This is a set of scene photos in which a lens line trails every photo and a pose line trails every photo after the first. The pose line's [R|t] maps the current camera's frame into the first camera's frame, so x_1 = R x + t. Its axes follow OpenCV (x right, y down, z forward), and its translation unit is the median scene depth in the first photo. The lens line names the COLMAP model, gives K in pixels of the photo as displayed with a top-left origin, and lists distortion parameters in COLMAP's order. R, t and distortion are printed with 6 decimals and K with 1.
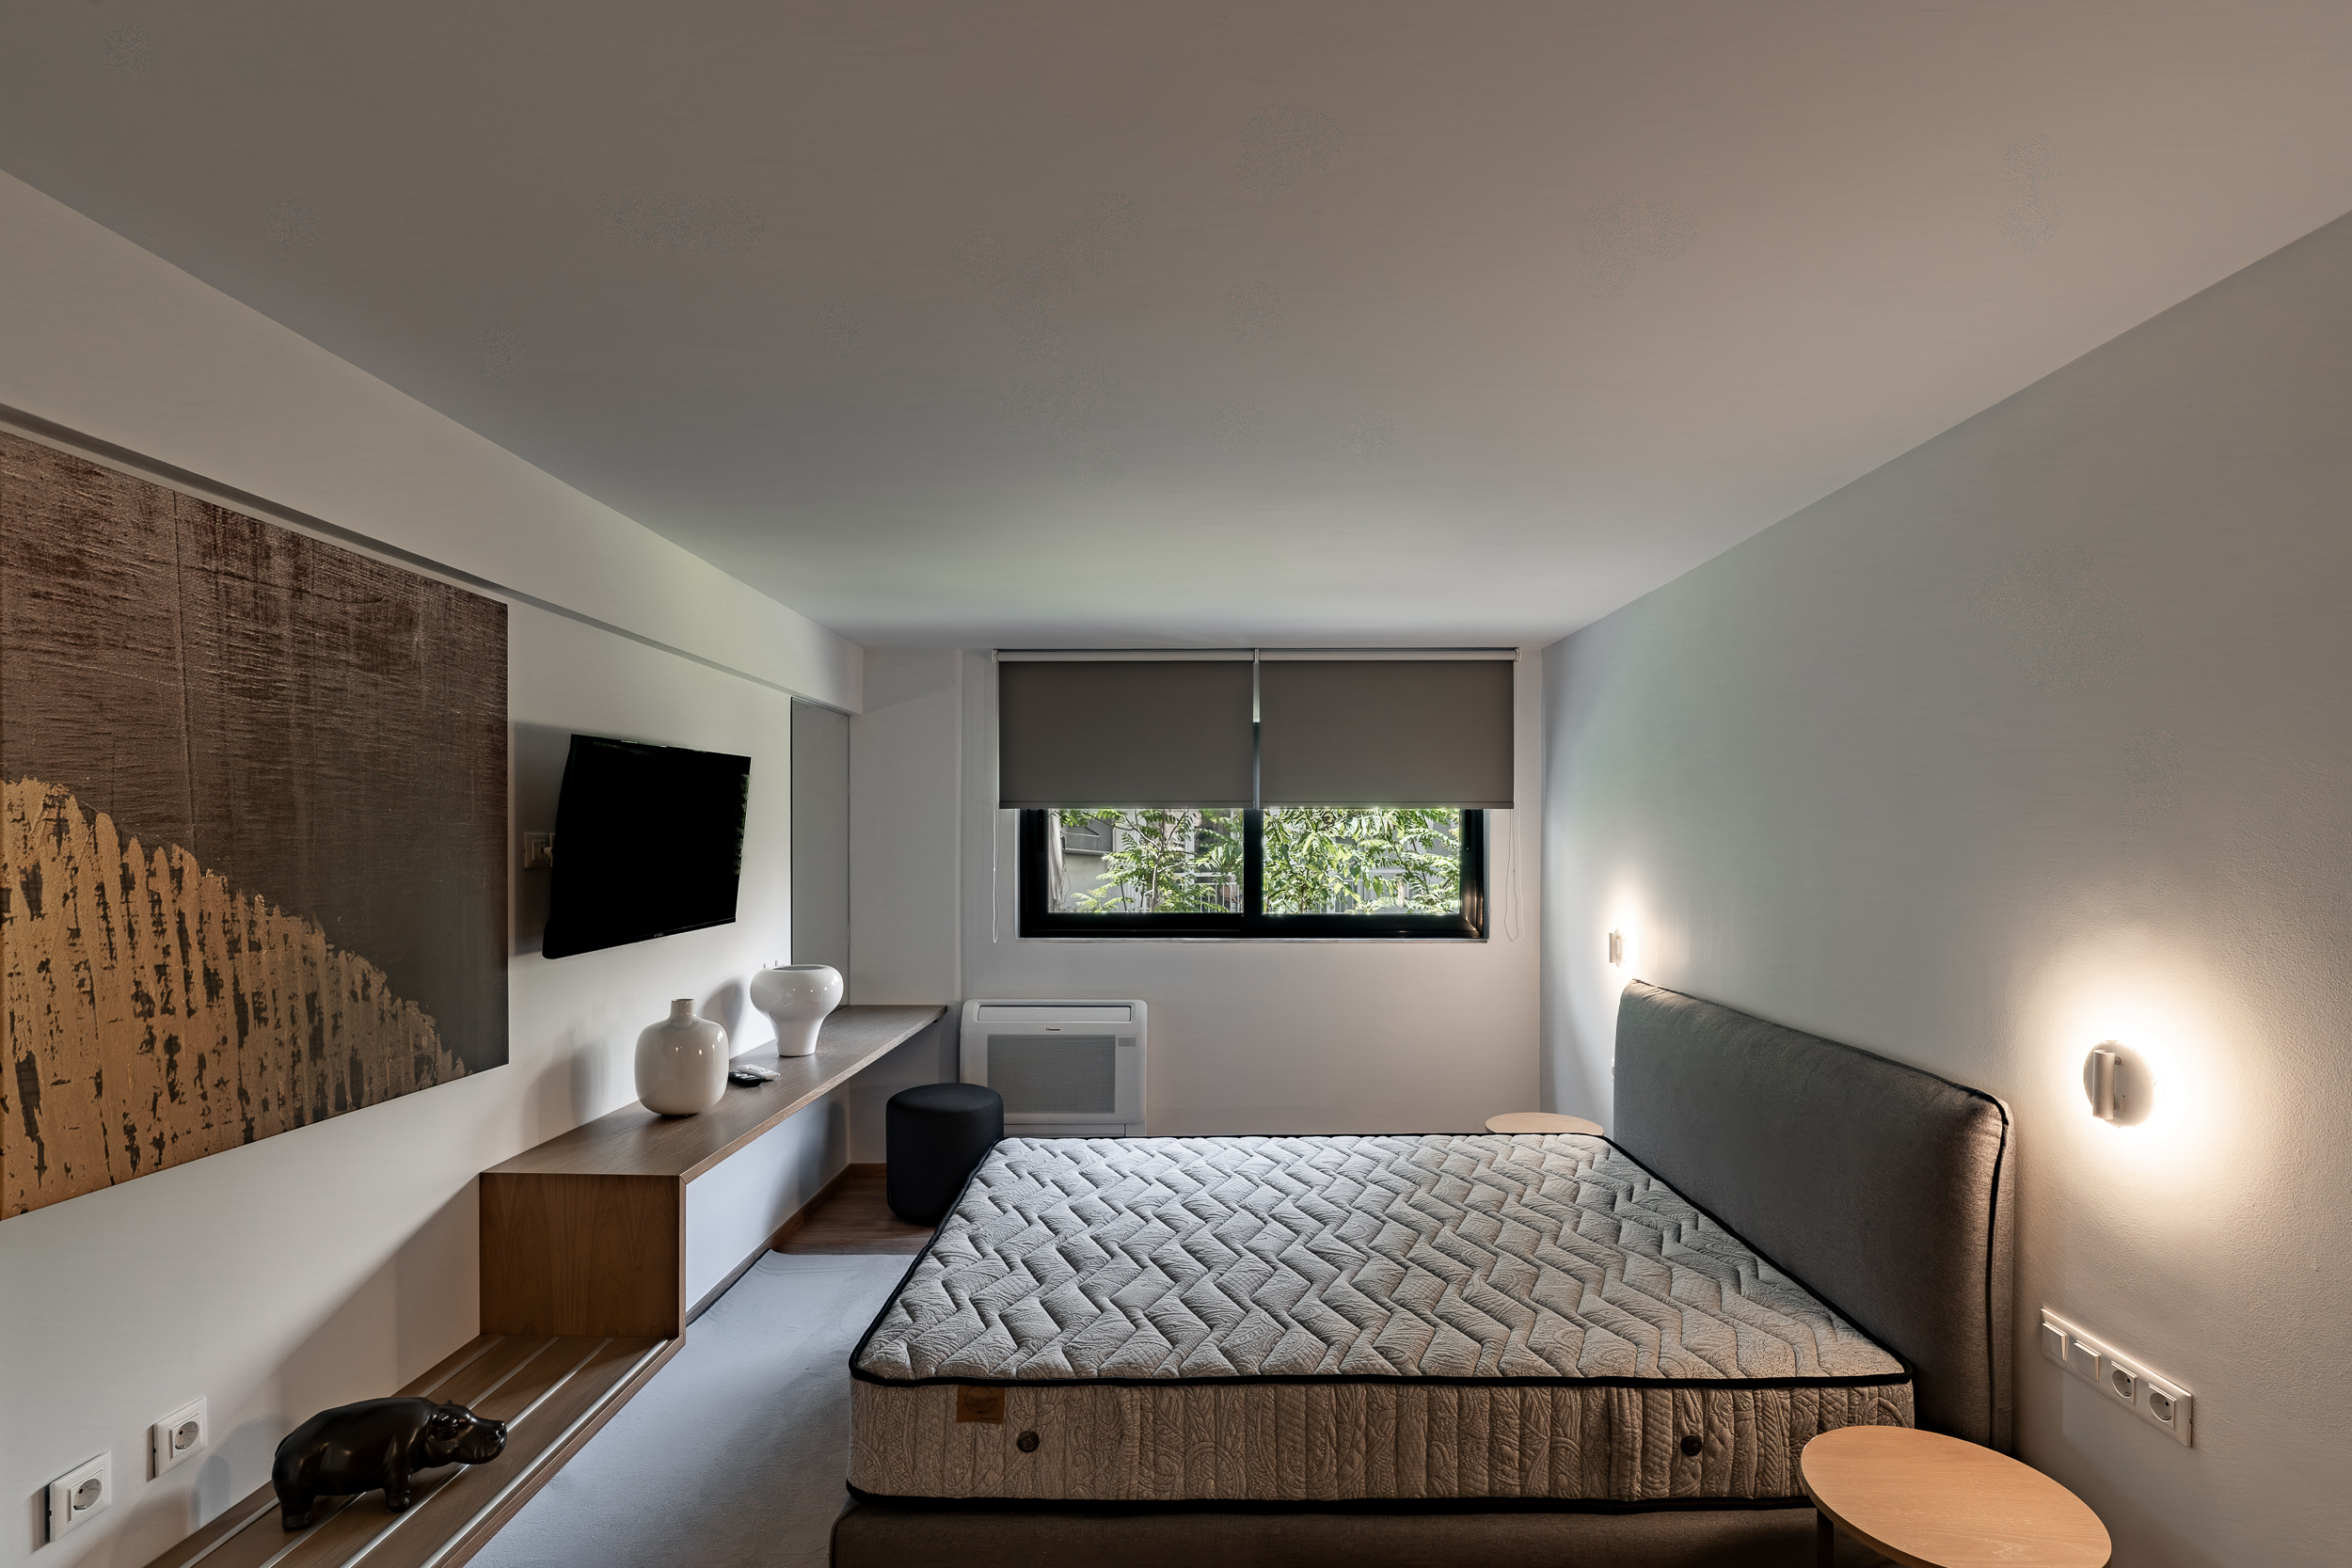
lens RADIAL K [[1122.1, 0, 1252.7], [0, 1122.1, 854.1], [0, 0, 1]] dist [0.001669, 0.000330]
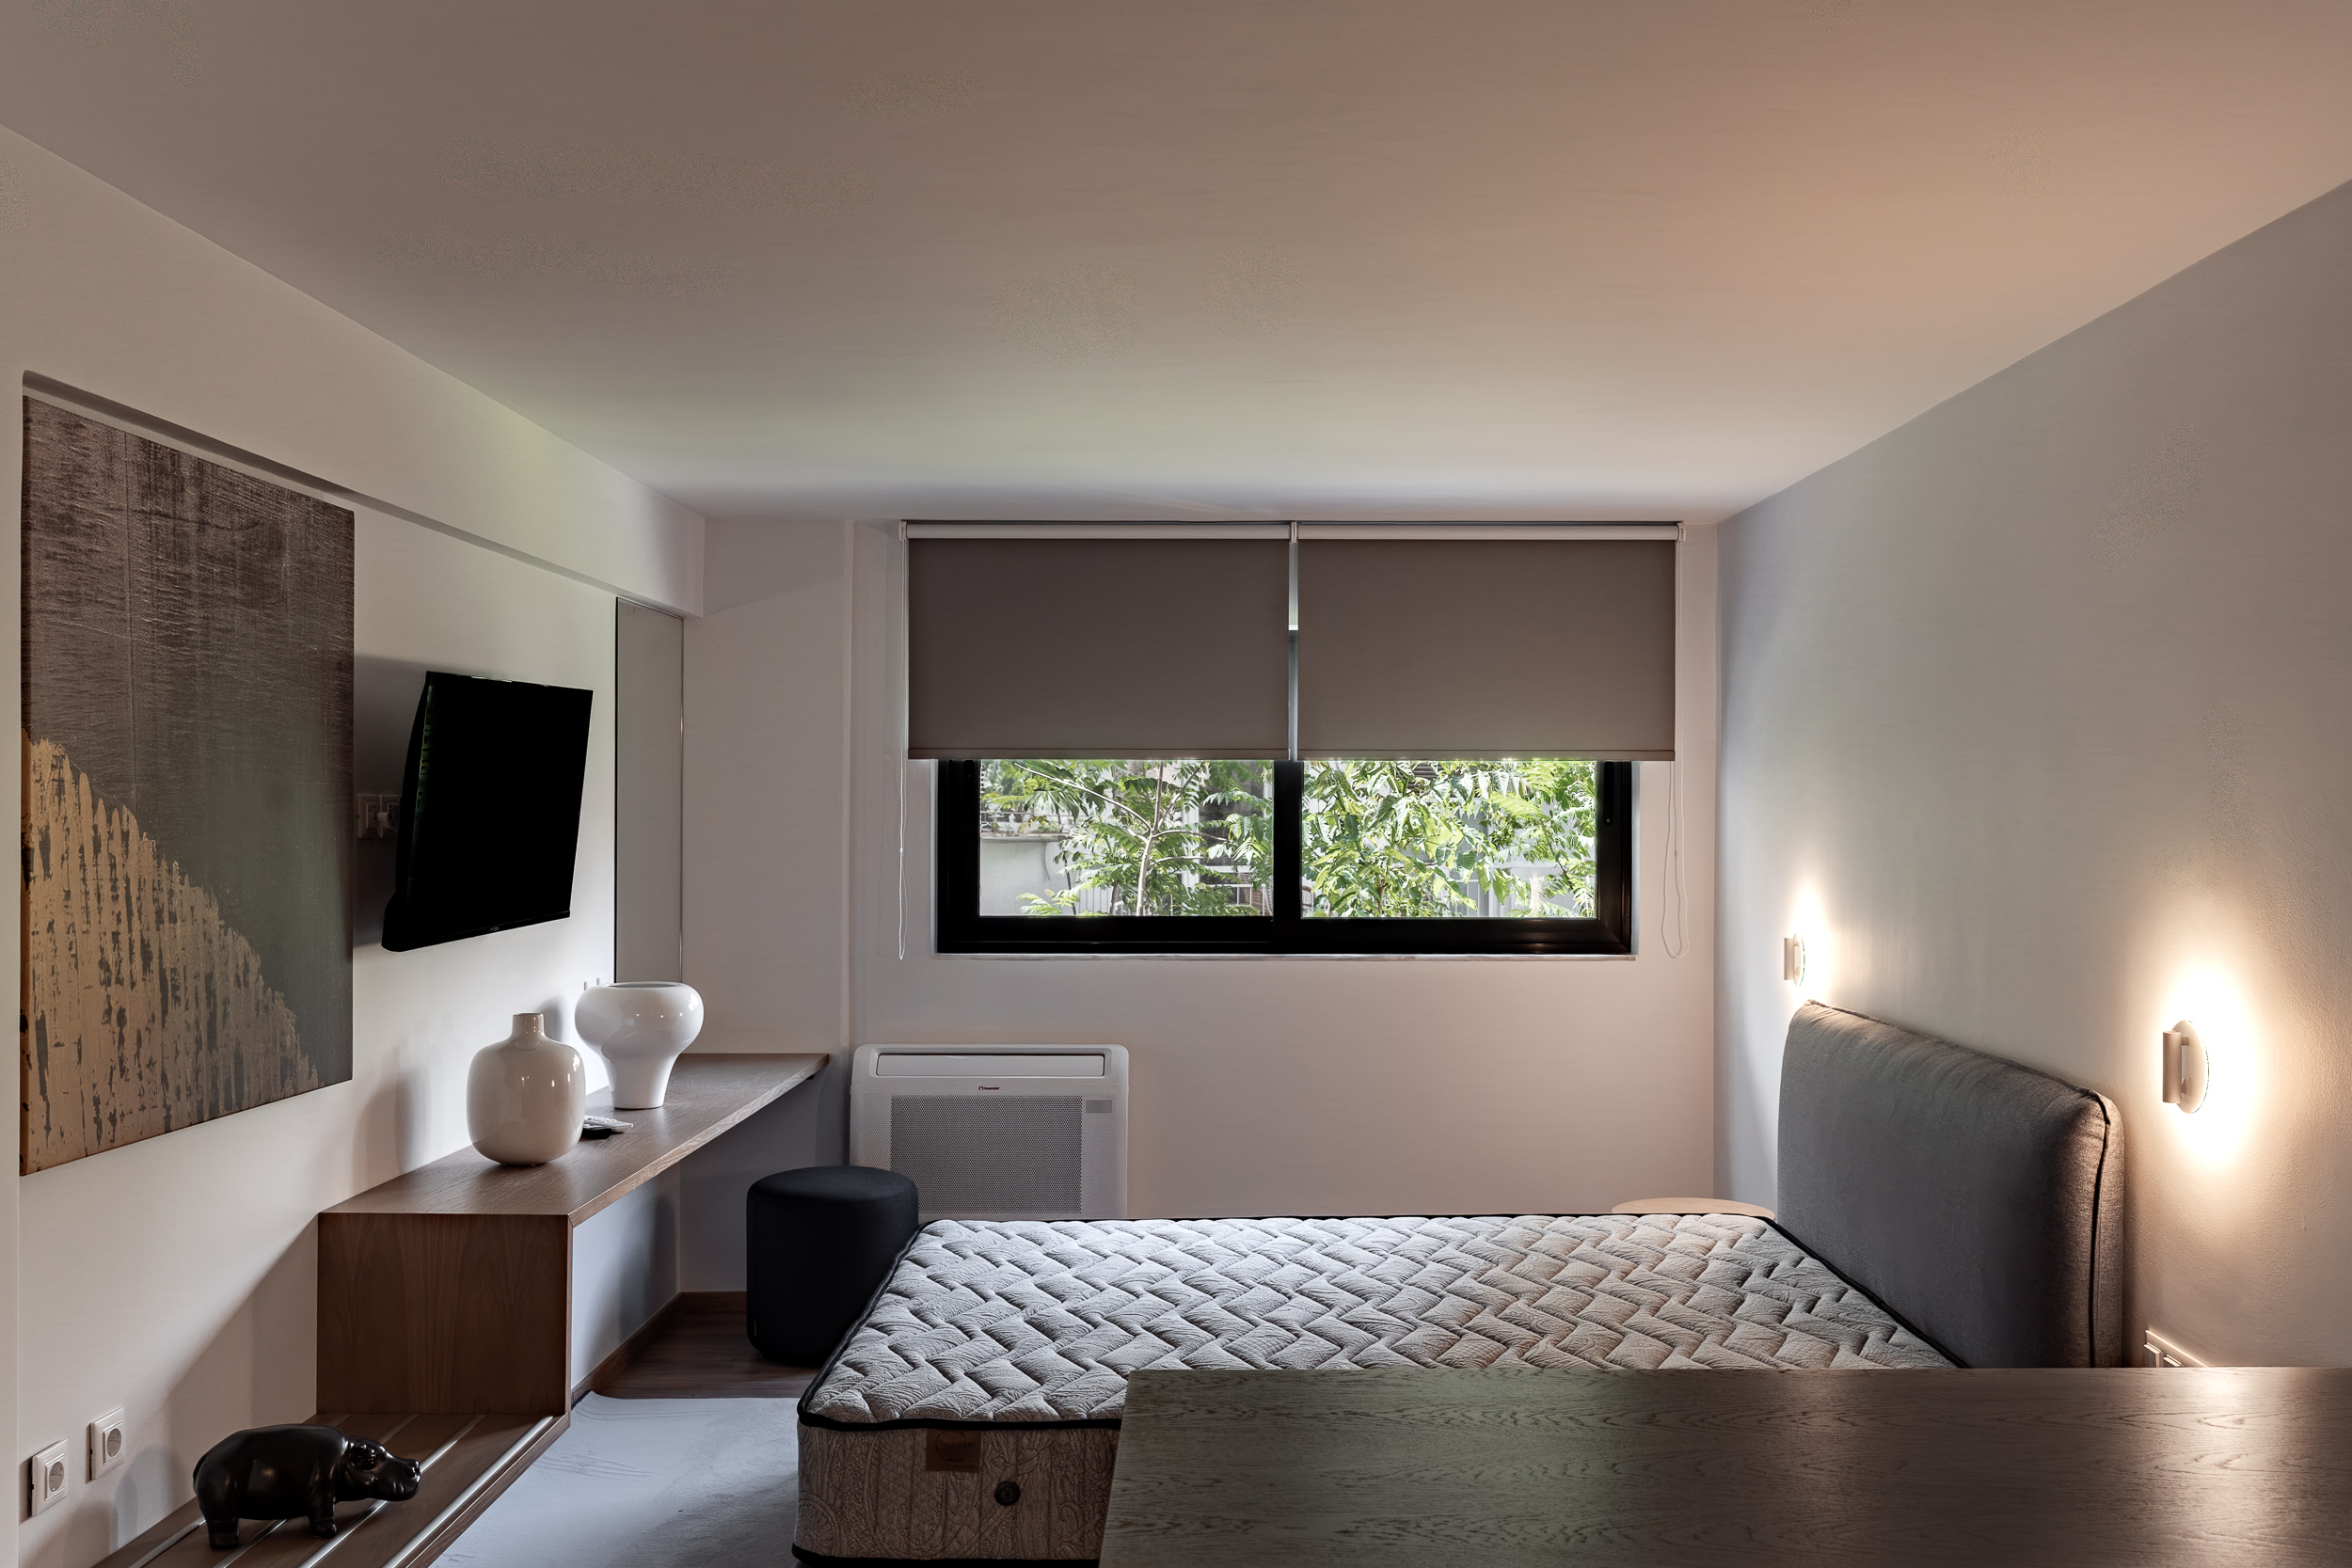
lens RADIAL K [[2176.2, 0, 1172.2], [0, 2176.2, 820.9], [0, 0, 1]] dist [0.012523, -0.006408]
pose [[0.997887, 0.002684, -0.064914, 0.028733], [-0.003163, 0.999969, -0.007273, 0.010429], [0.064893, 0.007463, 0.997864, -0.544719]]
